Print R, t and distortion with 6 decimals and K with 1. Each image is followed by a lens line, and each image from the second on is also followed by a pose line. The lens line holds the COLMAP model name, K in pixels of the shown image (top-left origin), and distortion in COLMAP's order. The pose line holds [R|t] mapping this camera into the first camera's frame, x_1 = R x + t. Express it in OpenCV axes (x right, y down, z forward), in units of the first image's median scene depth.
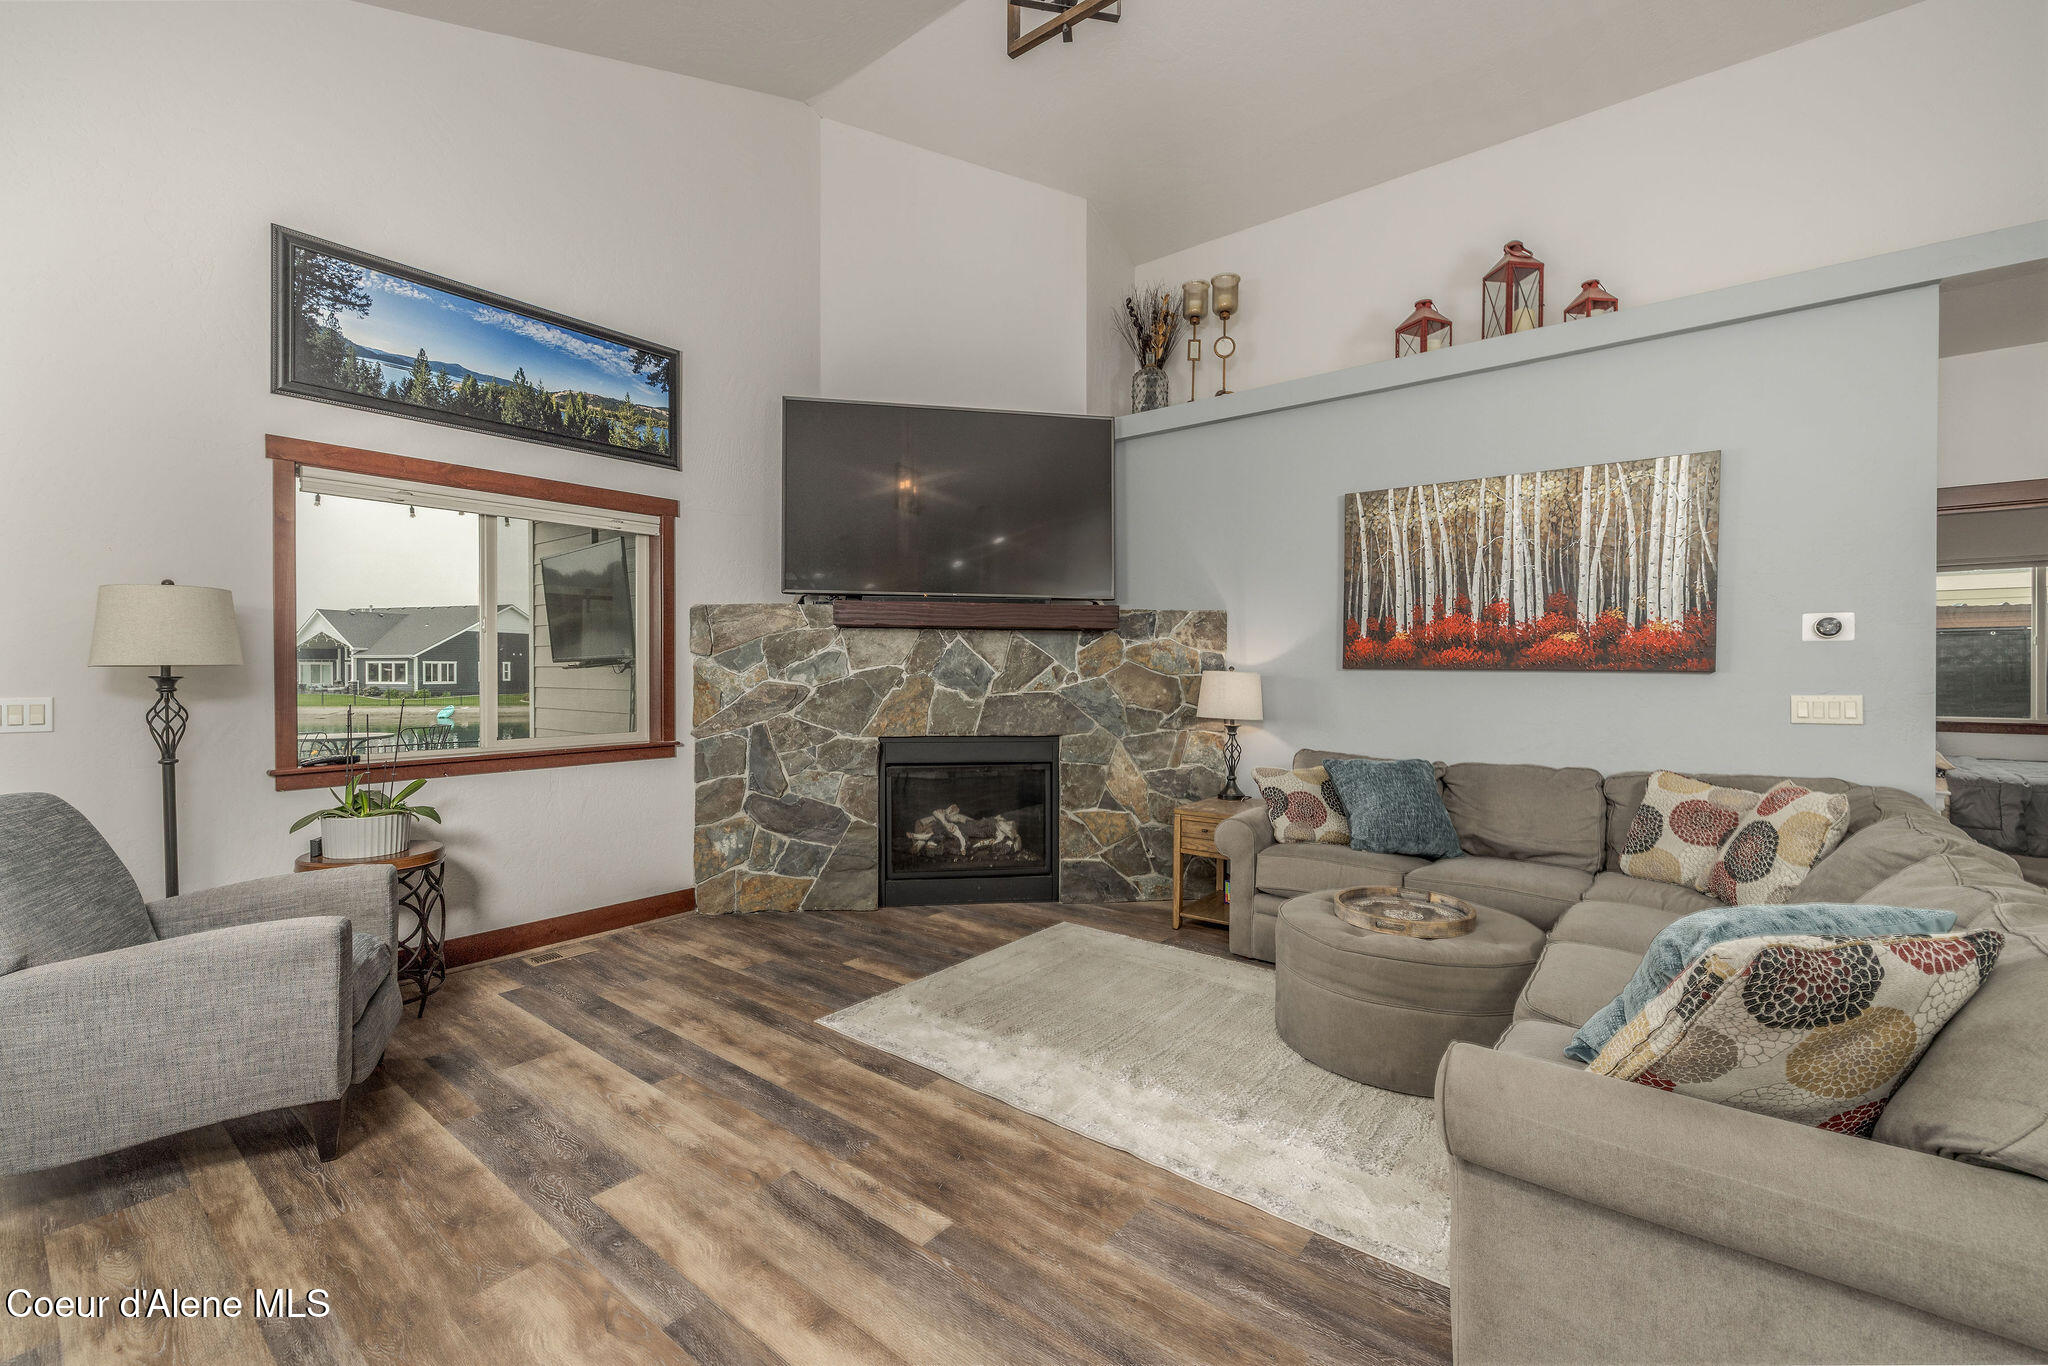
lens RADIAL K [[889.2, 0, 1036.2], [0, 889.2, 678.2], [0, 0, 1]] dist [-0.016519, 0.004983]
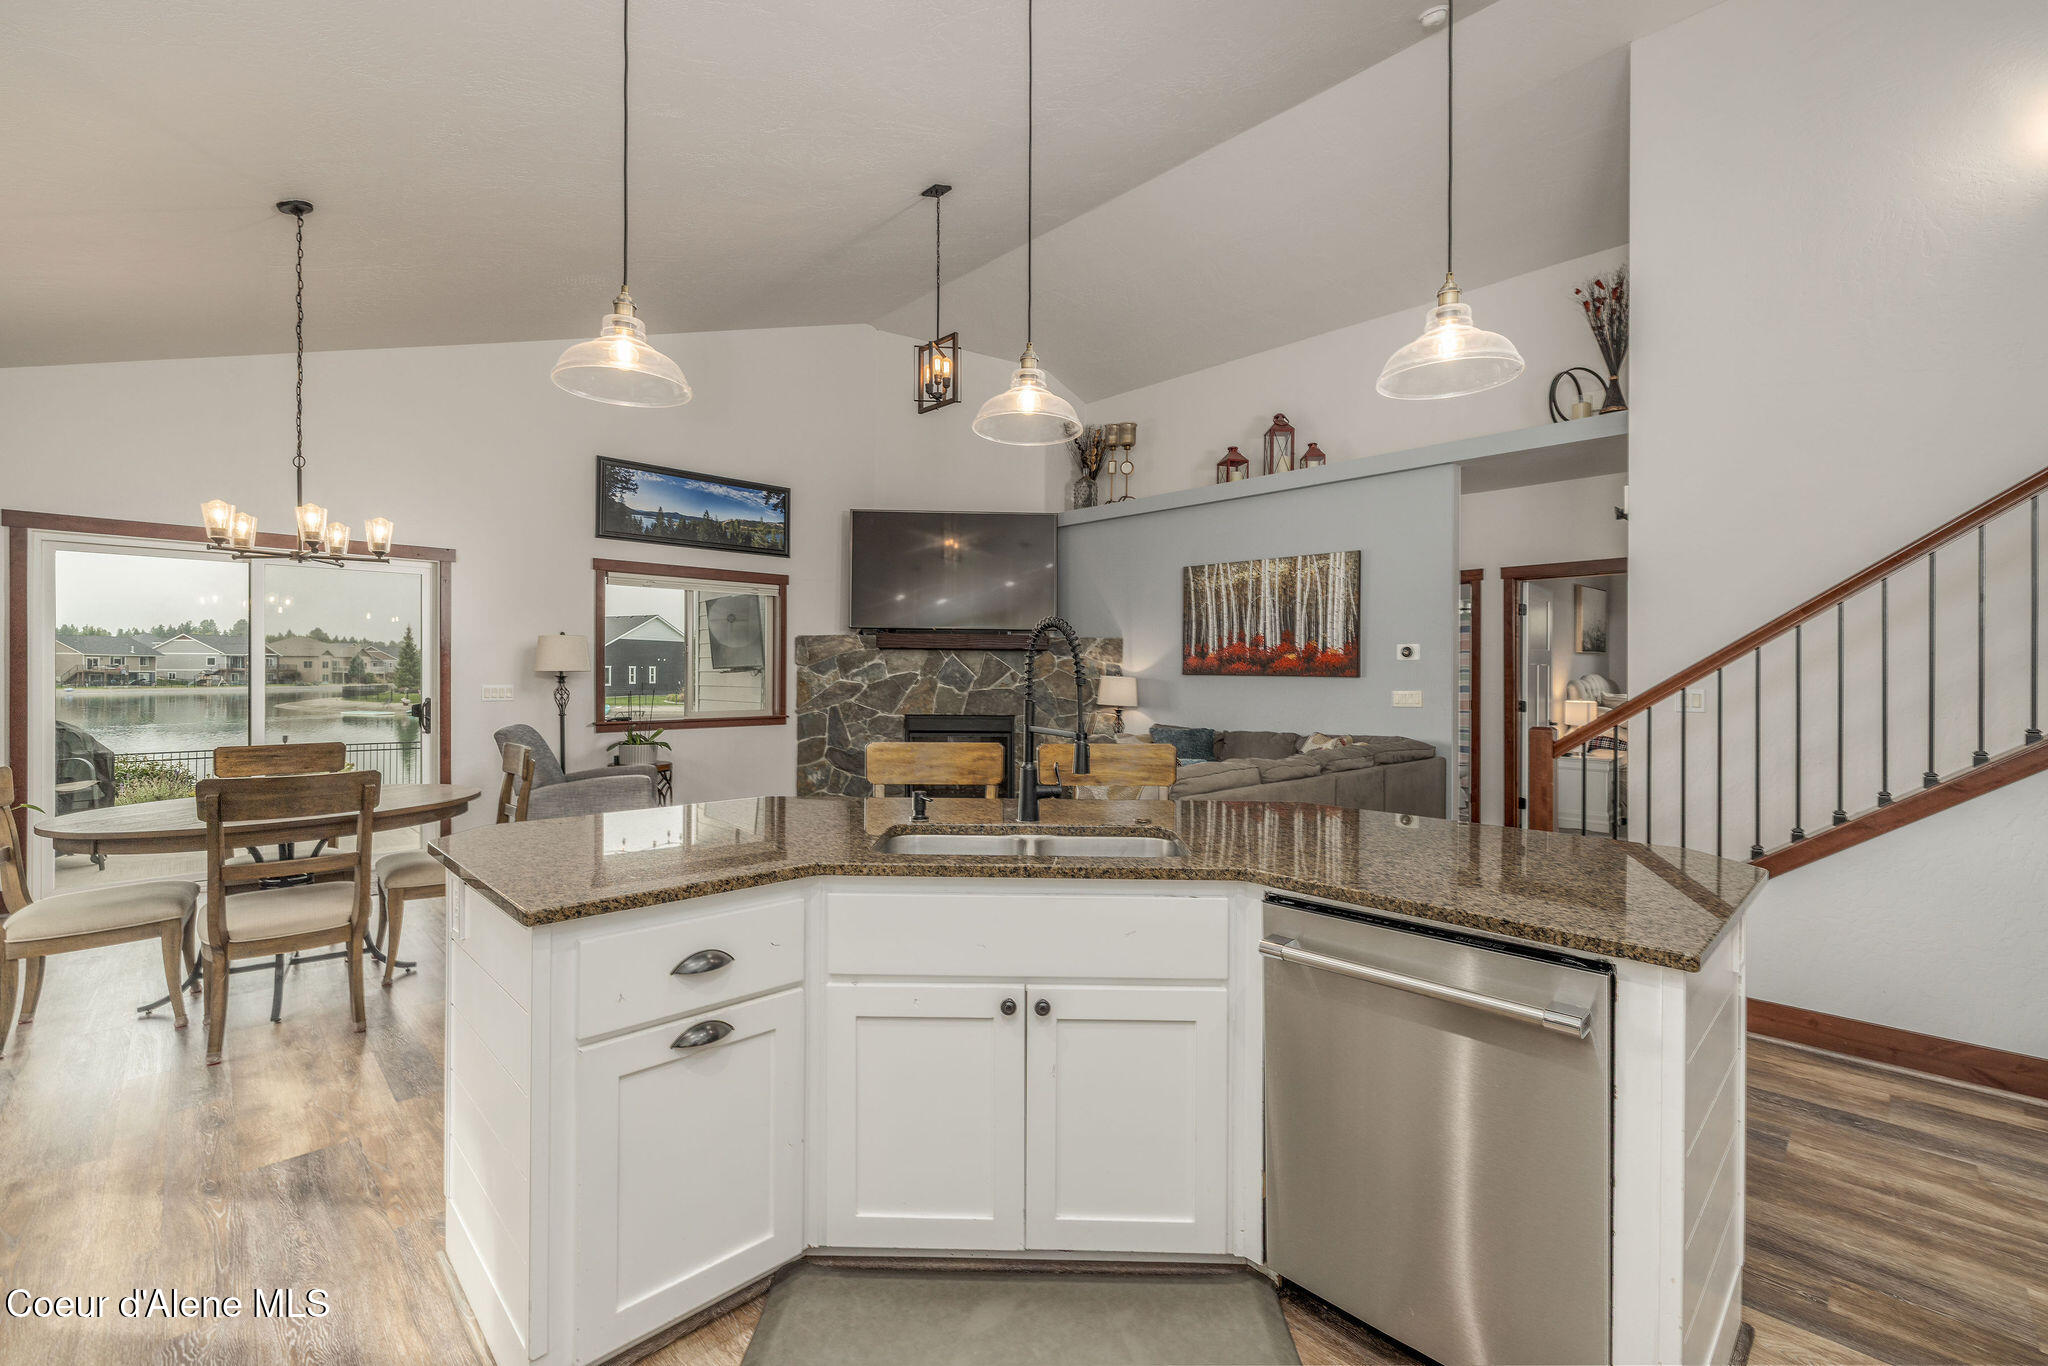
lens RADIAL K [[889.2, 0, 1038.0], [0, 889.2, 677.4], [0, 0, 1]] dist [-0.016519, 0.004983]
pose [[0.993074, 0.004007, -0.117420, 0.283721], [-0.004918, 0.999960, -0.007466, 0.008117], [0.117385, 0.007992, 0.993054, -0.663283]]
